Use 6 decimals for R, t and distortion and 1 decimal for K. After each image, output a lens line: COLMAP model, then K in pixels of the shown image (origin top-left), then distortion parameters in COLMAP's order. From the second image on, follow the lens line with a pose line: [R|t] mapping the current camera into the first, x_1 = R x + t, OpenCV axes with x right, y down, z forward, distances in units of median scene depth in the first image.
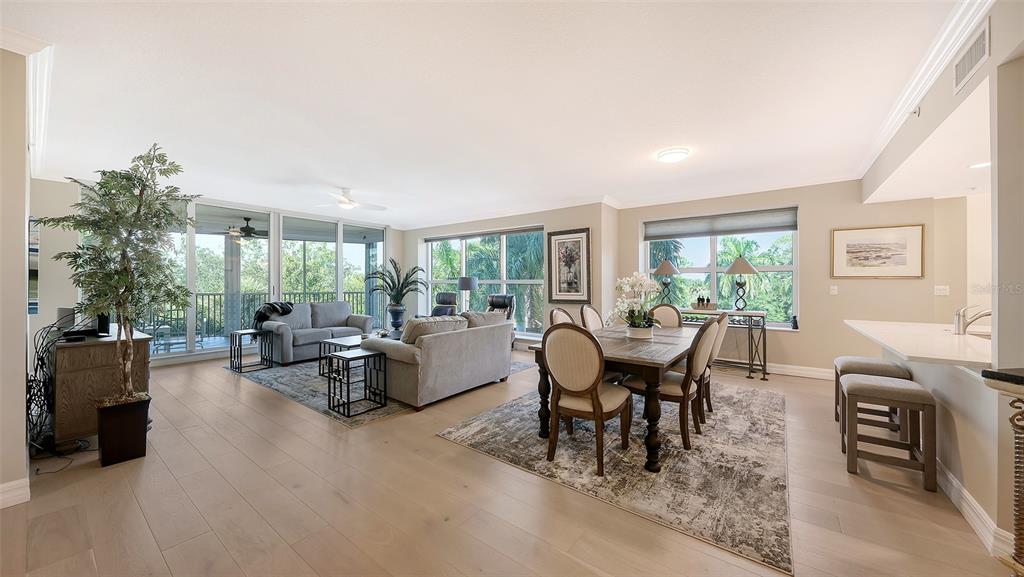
lens RADIAL K [[358.9, 0, 512.3], [0, 358.9, 289.3], [0, 0, 1]] dist [0.010178, -0.000331]
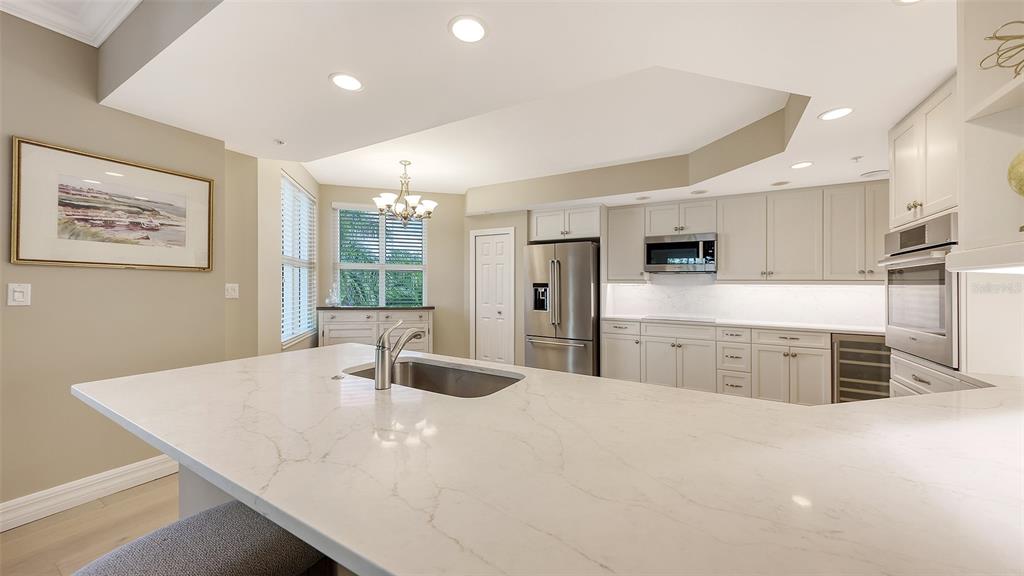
lens RADIAL K [[358.9, 0, 517.4], [0, 358.9, 280.0], [0, 0, 1]] dist [0.010178, -0.000331]
pose [[-0.134324, 0.013845, 0.990841, 0.385757], [0.009080, 0.999878, -0.012740, -0.003097], [-0.990896, 0.007285, -0.134433, 0.469675]]
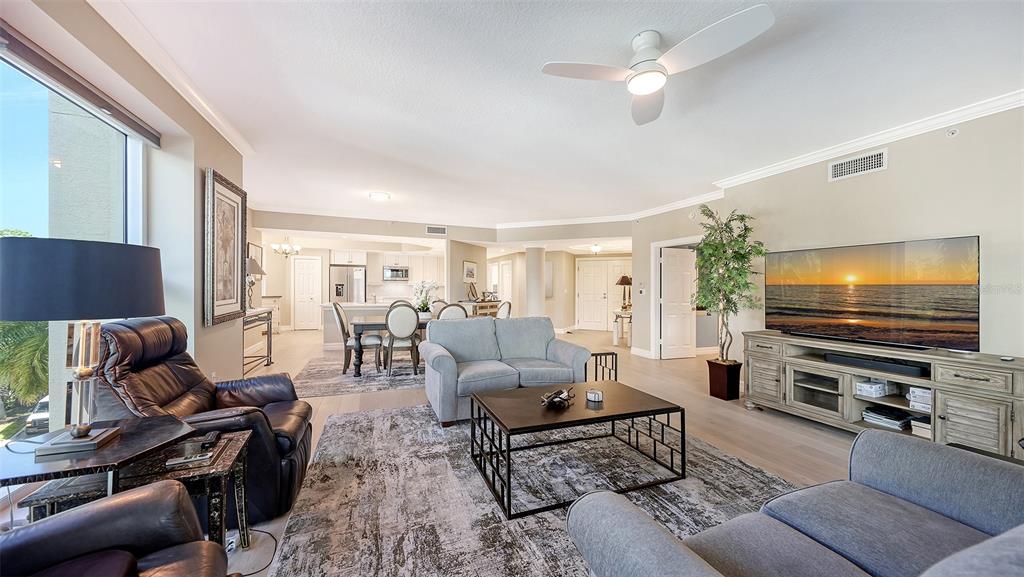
lens RADIAL K [[358.9, 0, 518.1], [0, 358.9, 281.6], [0, 0, 1]] dist [0.010178, -0.000331]
pose [[-0.863214, -0.005296, 0.504810, -0.535400], [-0.010702, 0.999912, -0.007810, -0.017335], [-0.504725, -0.012144, -0.863195, 1.452623]]
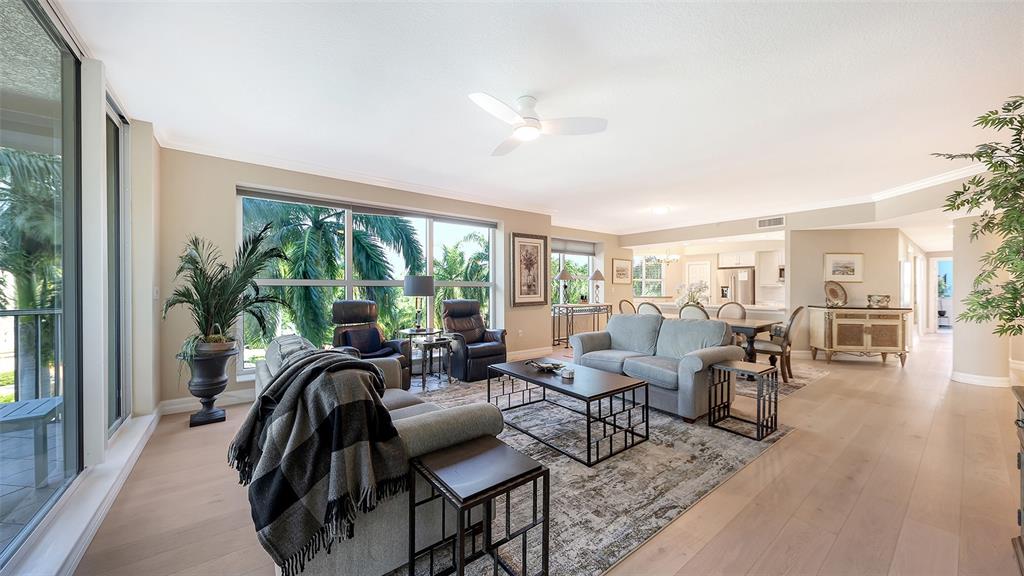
lens RADIAL K [[358.9, 0, 517.9], [0, 358.9, 287.4], [0, 0, 1]] dist [0.010178, -0.000331]
pose [[0.251029, -0.002745, 0.967976, -0.985175], [0.013857, 0.999904, -0.000758, -0.014507], [-0.967880, 0.013604, 0.251043, 0.905949]]
